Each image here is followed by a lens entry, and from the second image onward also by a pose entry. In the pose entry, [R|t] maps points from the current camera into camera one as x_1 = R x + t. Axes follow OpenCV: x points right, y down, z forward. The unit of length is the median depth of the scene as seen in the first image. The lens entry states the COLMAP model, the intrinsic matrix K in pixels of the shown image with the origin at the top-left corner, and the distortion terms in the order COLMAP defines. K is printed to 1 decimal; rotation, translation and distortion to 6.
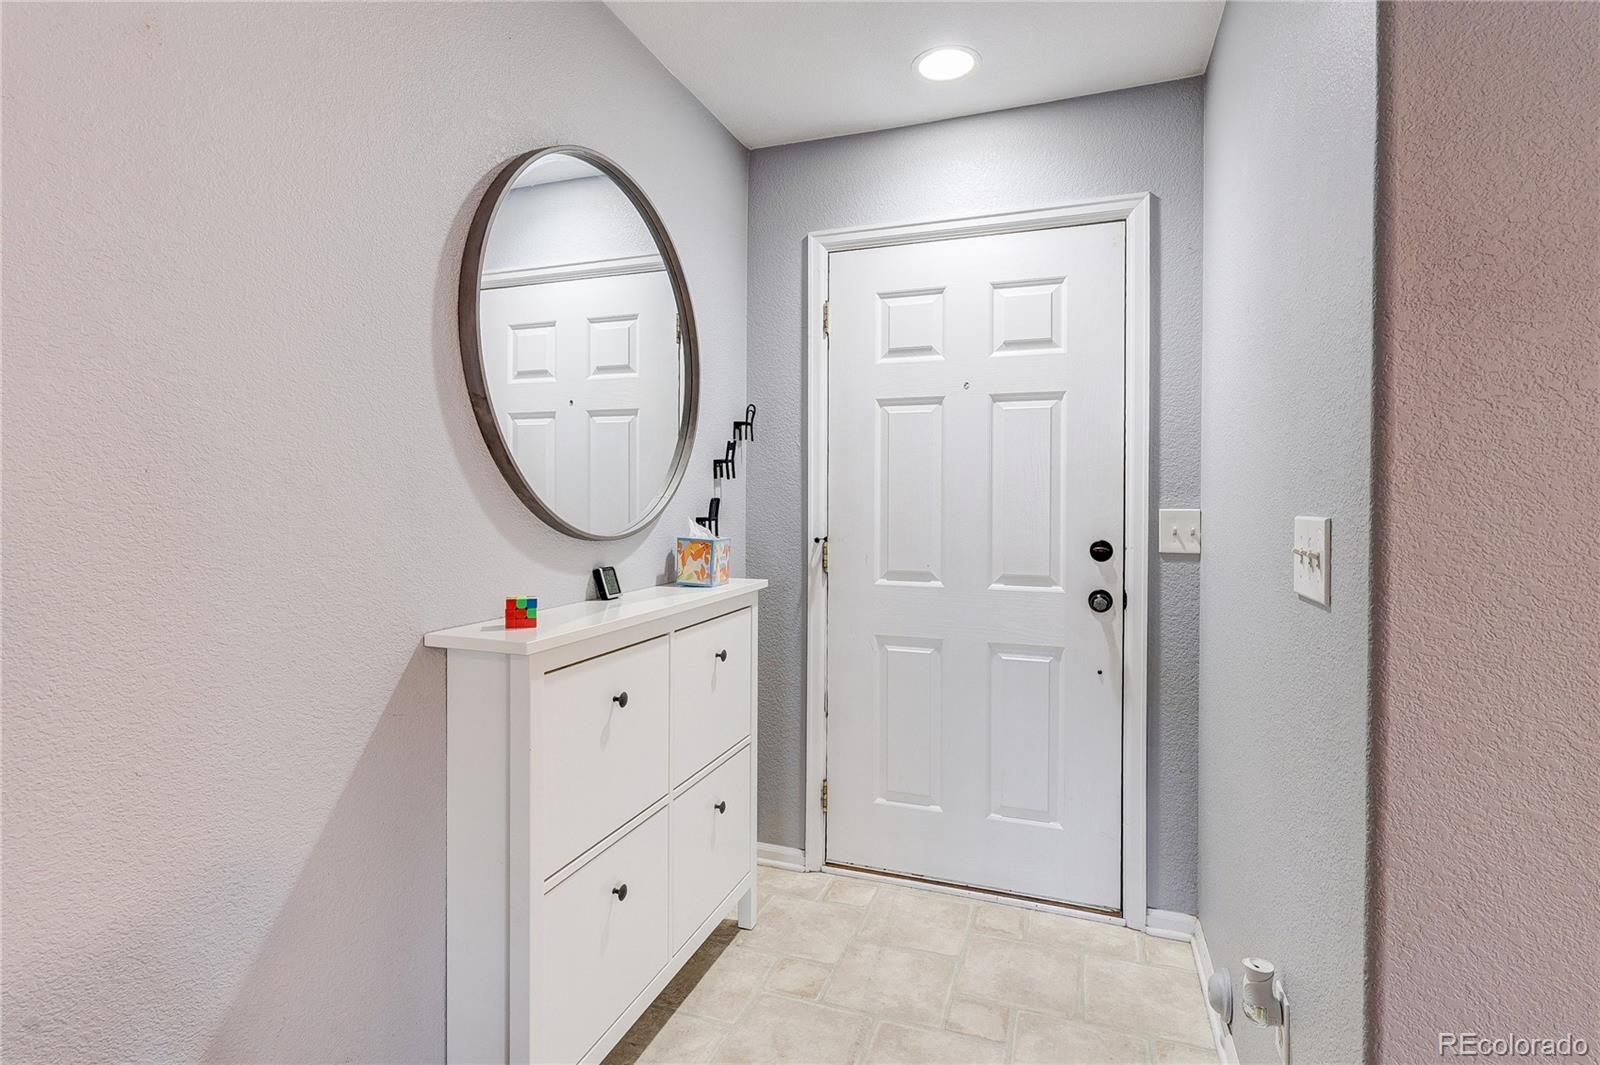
lens RADIAL K [[769.7, 0, 793.1], [0, 769.7, 499.0], [0, 0, 1]] dist [-0.004139, -0.000231]
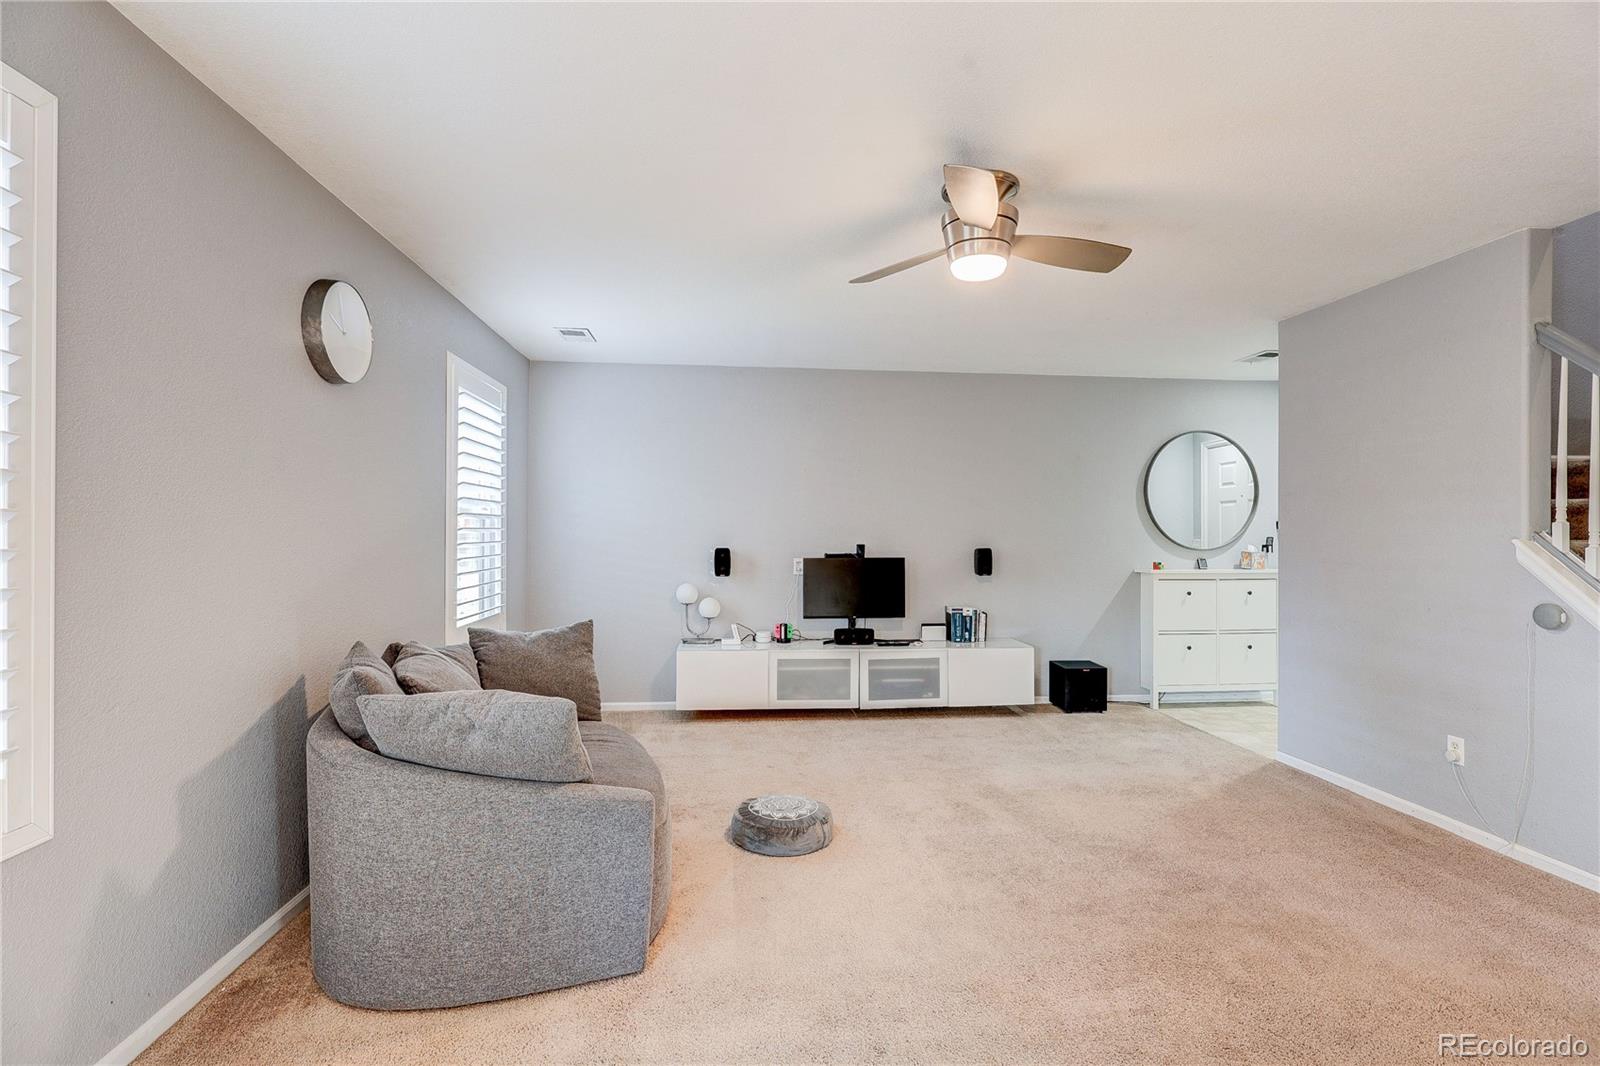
lens RADIAL K [[769.7, 0, 800.6], [0, 769.7, 532.6], [0, 0, 1]] dist [-0.004139, -0.000231]
pose [[0.432825, -0.000910, -0.901477, 1.941394], [-0.003970, 0.999988, -0.002915, -0.003631], [0.901469, 0.004841, 0.432816, -1.906069]]
